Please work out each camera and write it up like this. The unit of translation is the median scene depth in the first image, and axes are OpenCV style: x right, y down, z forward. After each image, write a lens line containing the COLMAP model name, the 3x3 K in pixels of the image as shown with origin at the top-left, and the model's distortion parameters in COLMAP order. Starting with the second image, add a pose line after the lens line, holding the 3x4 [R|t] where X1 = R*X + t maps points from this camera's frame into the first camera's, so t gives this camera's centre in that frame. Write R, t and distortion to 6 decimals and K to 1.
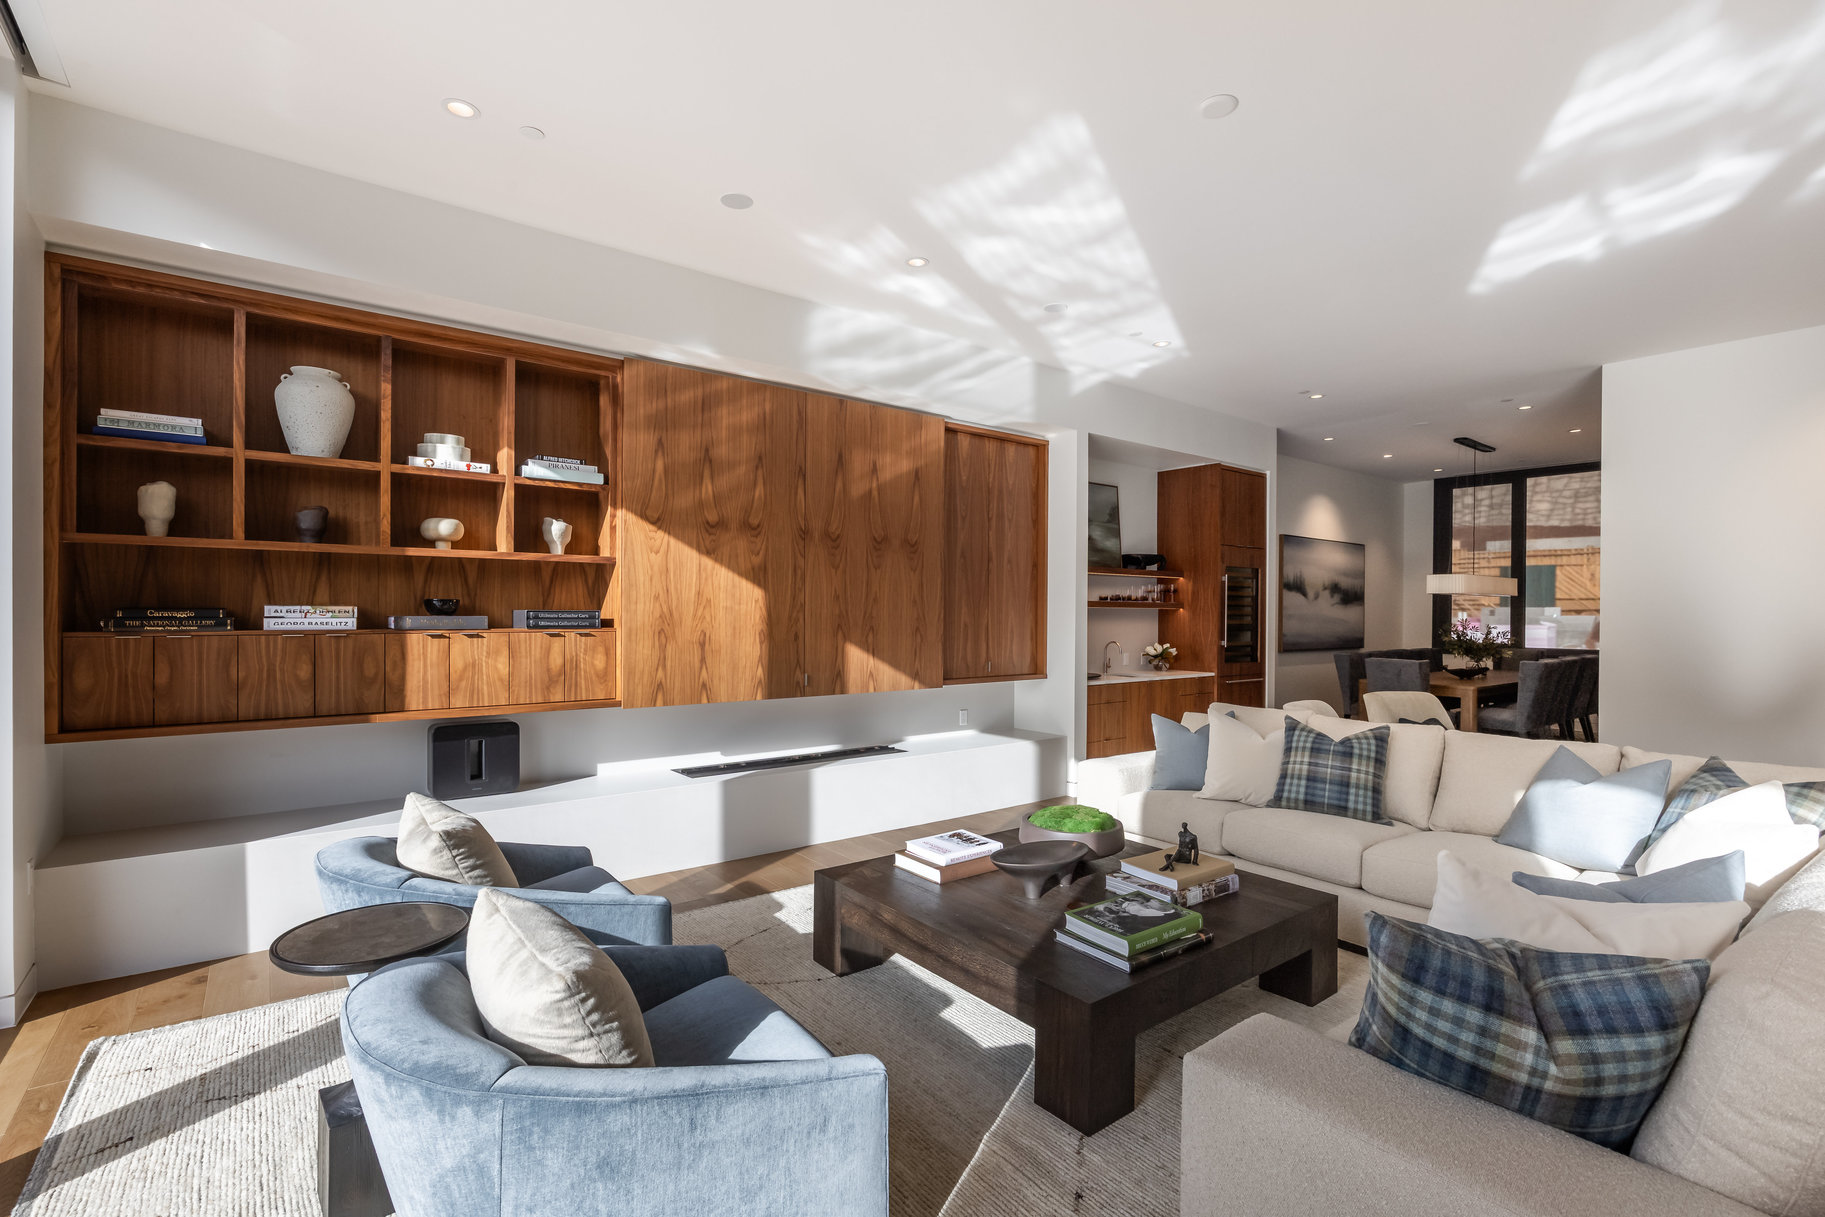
lens RADIAL K [[797.2, 0, 924.3], [0, 797.2, 619.6], [0, 0, 1]] dist [0.007496, -0.000584]
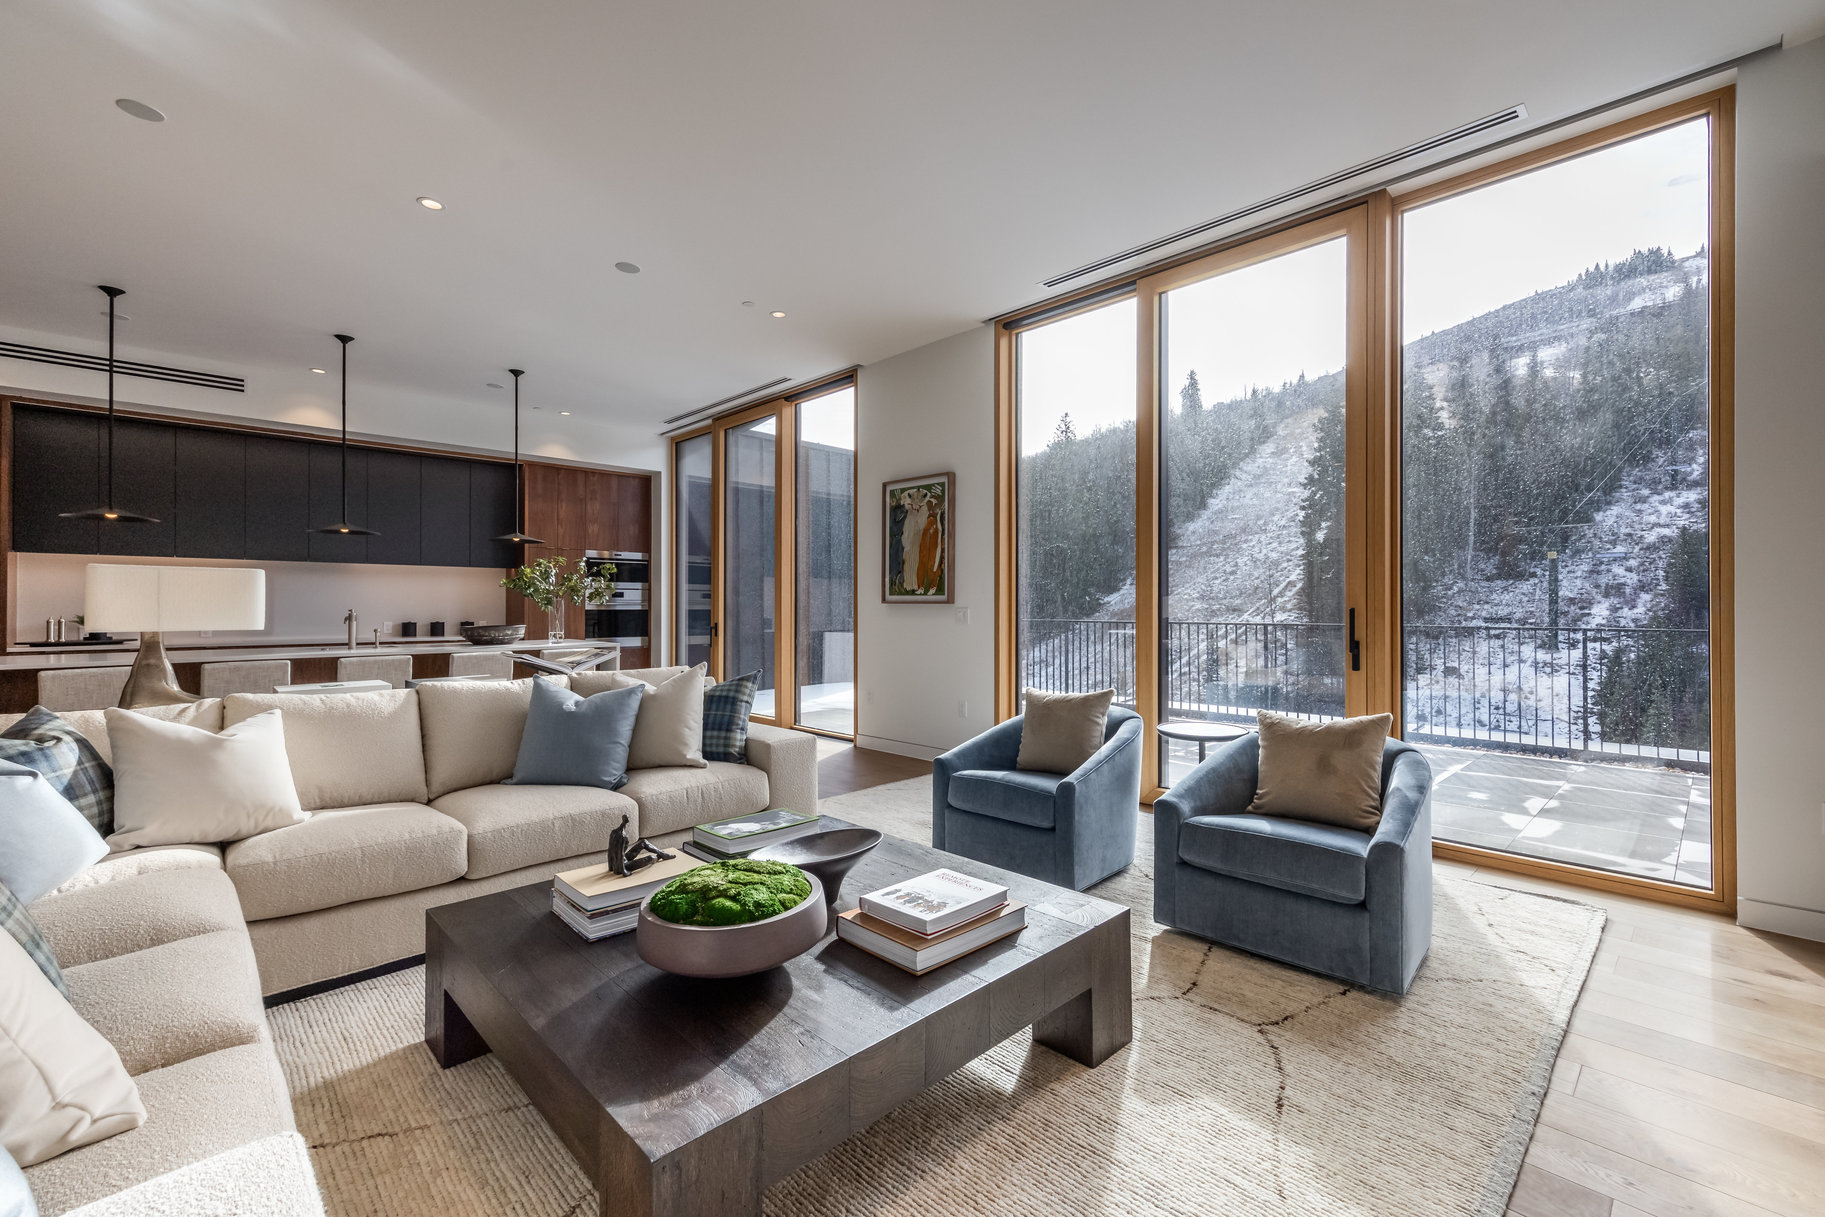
lens RADIAL K [[753.8, 0, 944.1], [0, 753.8, 608.6], [0, 0, 1]] dist [0.009122, 0.001069]
pose [[-0.995869, -0.004496, -0.090686, 0.057435], [-0.005172, 0.999961, 0.007221, 0.038406], [0.090650, 0.007661, -0.995853, 1.149975]]
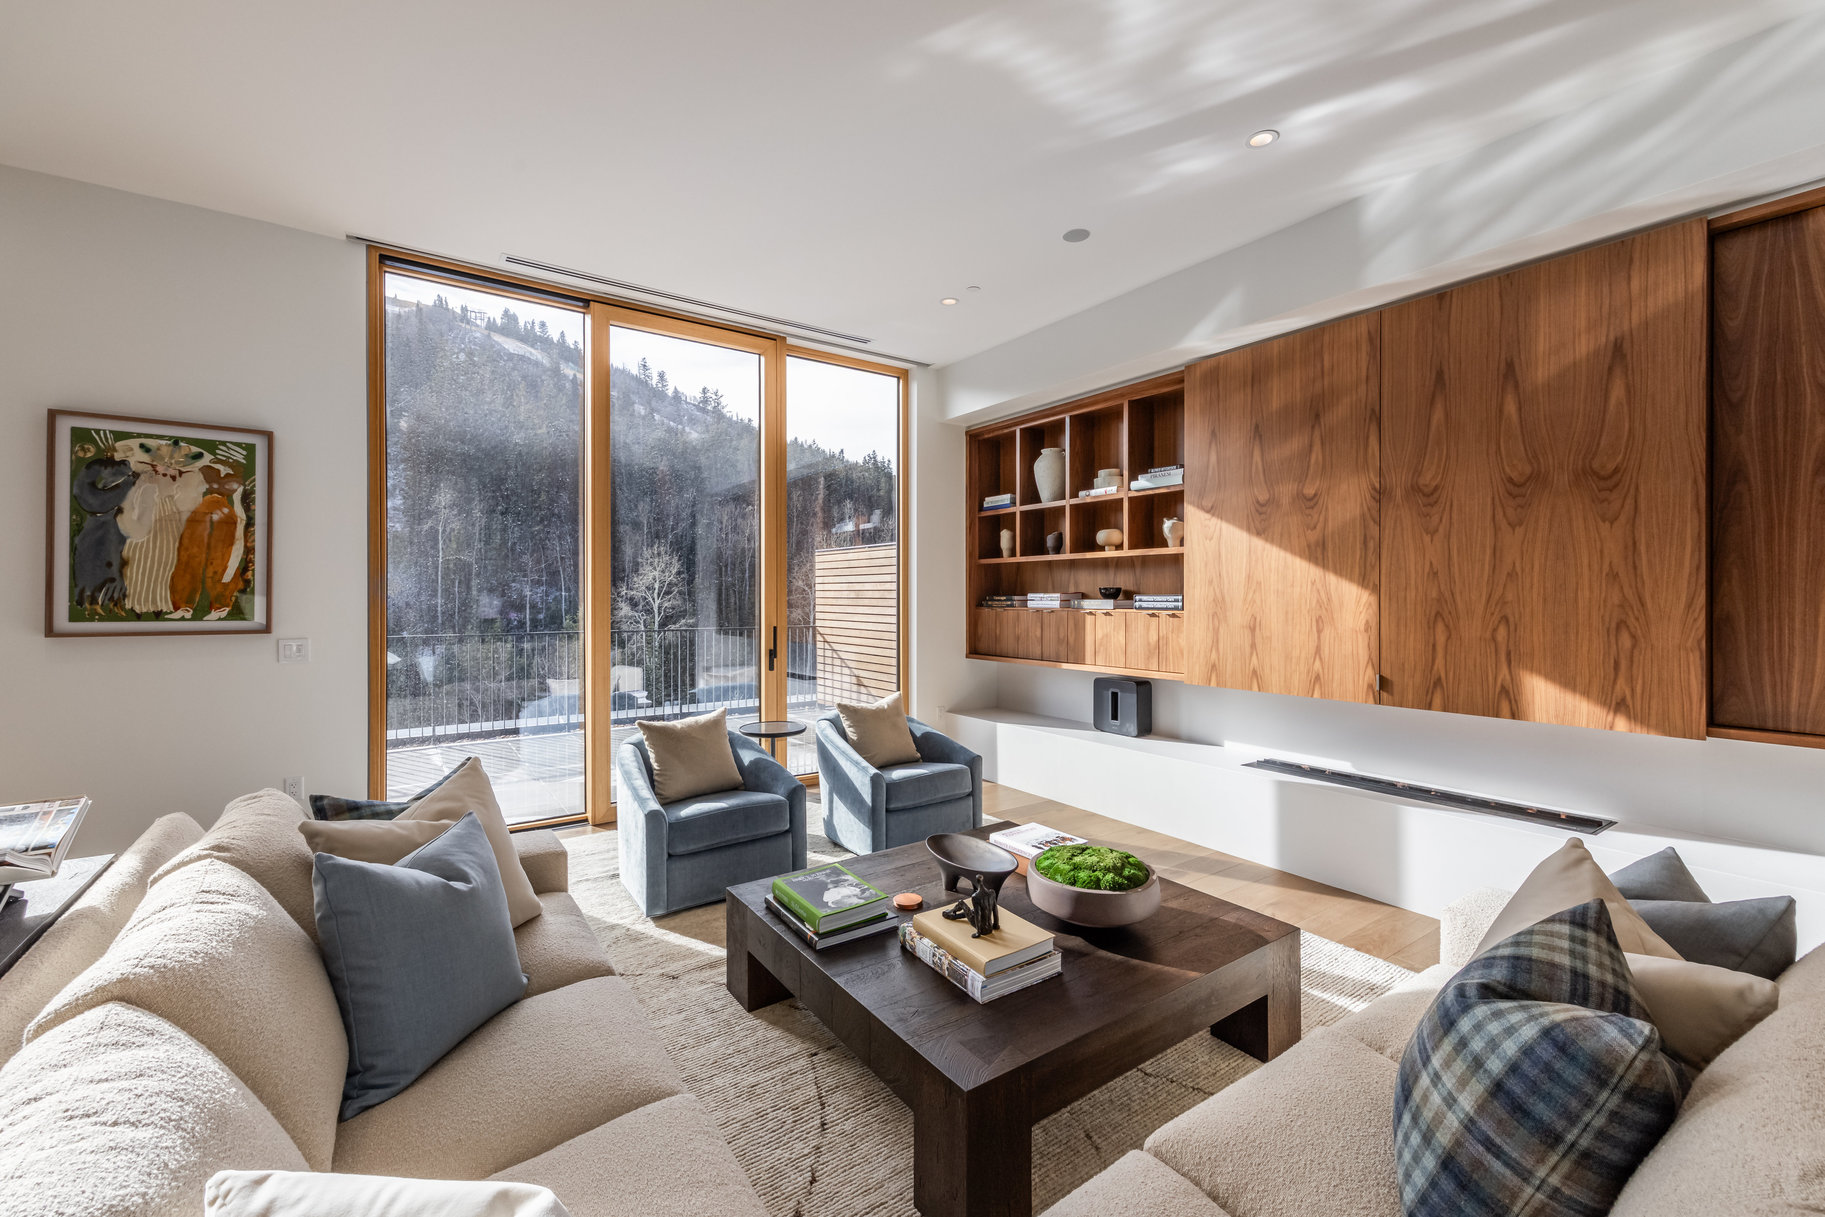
lens RADIAL K [[783.3, 0, 880.7], [0, 783.3, 597.0], [0, 0, 1]] dist [0.004375, -0.000384]
pose [[-0.090403, -0.002822, -0.995901, 0.709107], [-0.007342, 0.999971, -0.002167, -0.002678], [0.995878, 0.007116, -0.090421, 0.646742]]
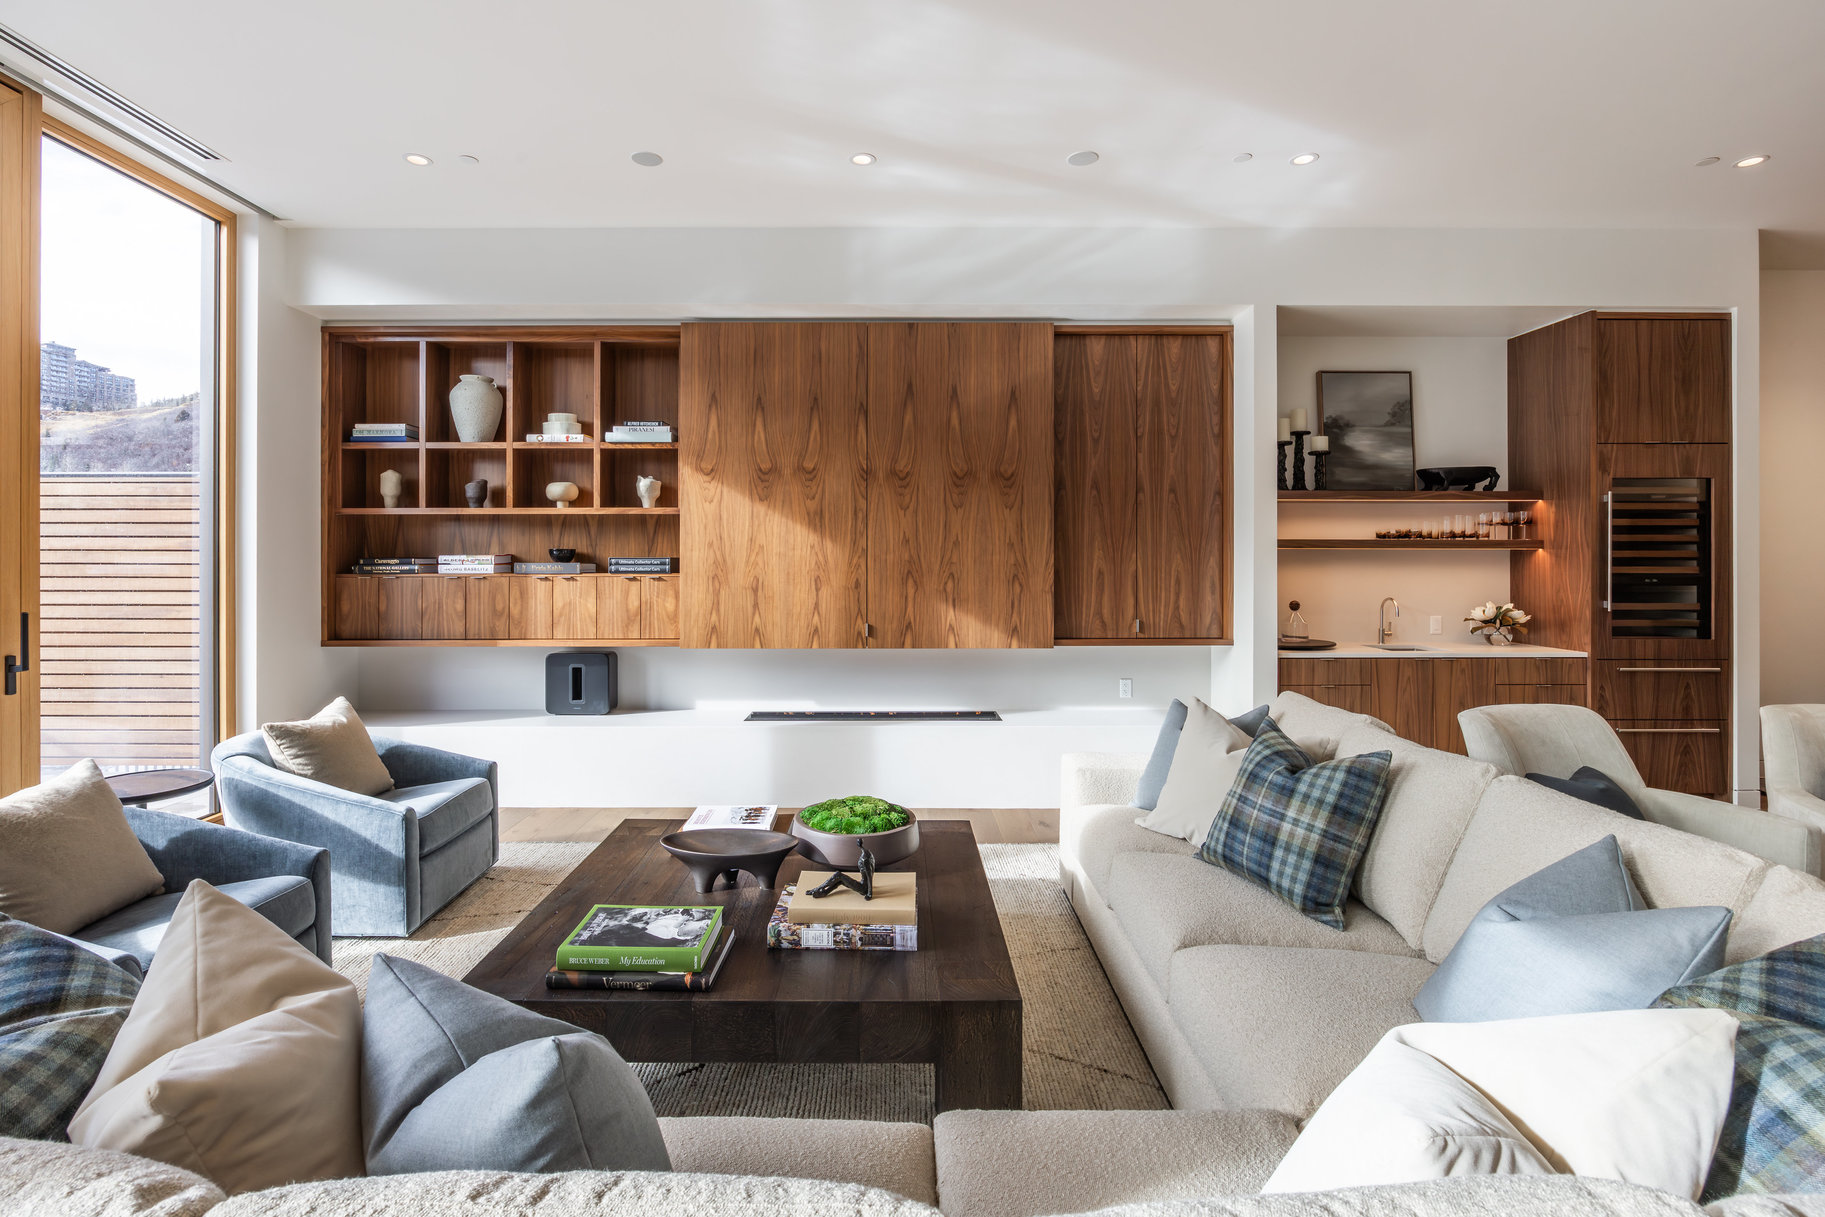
lens RADIAL K [[850.5, 0, 940.2], [0, 850.5, 566.9], [0, 0, 1]] dist [-0.003474, 0.000885]
pose [[0.798651, 0.000225, -0.601795, 0.571896], [-0.000582, 1.000000, -0.000398, 0.001936], [0.601795, 0.000668, 0.798651, 0.276699]]
